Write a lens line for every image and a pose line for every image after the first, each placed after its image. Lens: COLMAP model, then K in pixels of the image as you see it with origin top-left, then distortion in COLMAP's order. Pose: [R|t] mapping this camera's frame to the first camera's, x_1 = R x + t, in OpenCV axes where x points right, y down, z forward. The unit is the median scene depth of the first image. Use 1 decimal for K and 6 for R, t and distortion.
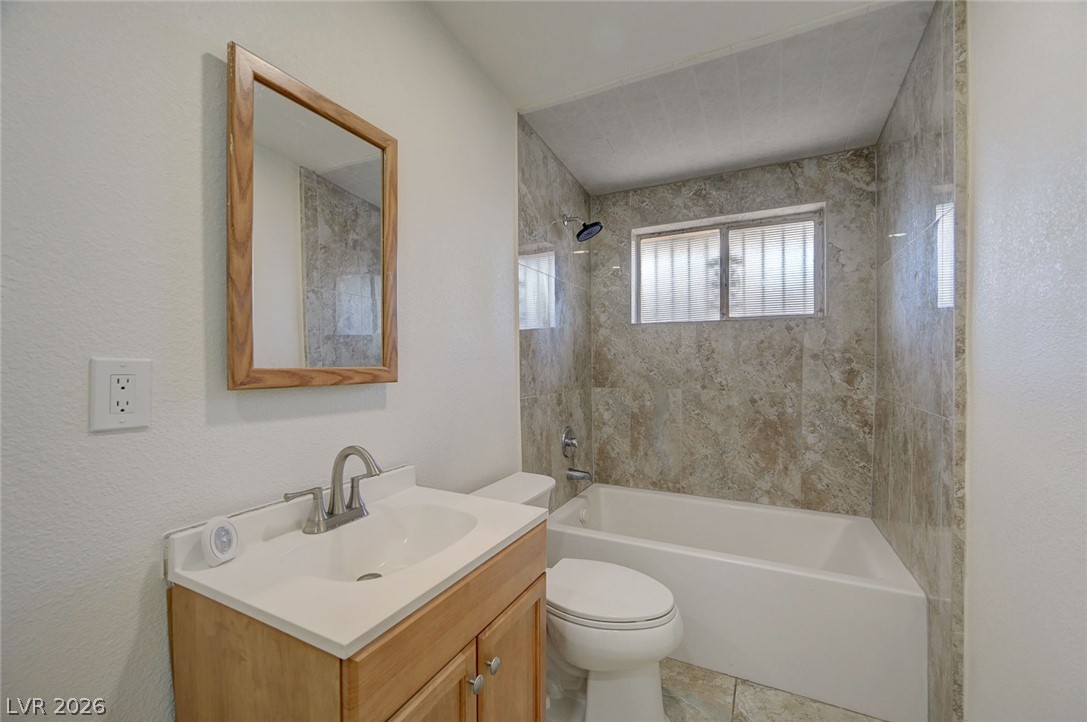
lens RADIAL K [[432.0, 0, 543.8], [0, 432.0, 362.2], [0, 0, 1]] dist [0.007819, -0.000962]
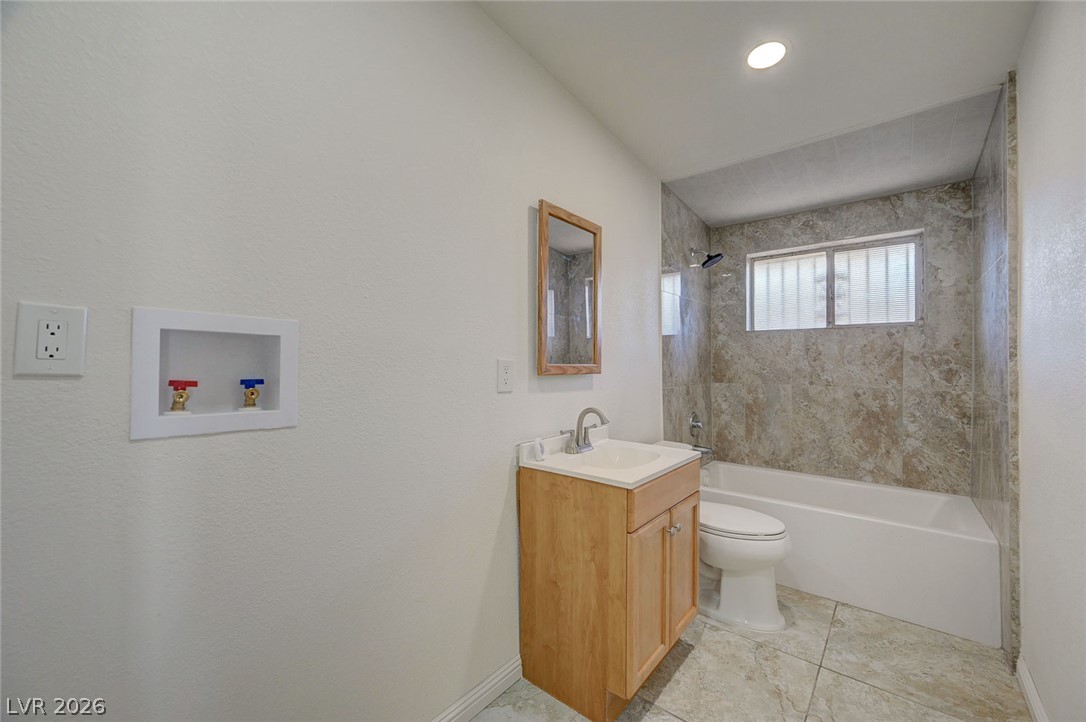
lens RADIAL K [[431.6, 0, 545.3], [0, 431.6, 357.8], [0, 0, 1]] dist [0.007819, -0.000962]
pose [[0.978214, 0.001966, -0.207591, -0.137649], [-0.004176, 0.999939, -0.010208, 0.002528], [0.207558, 0.010852, 0.978162, -0.435775]]
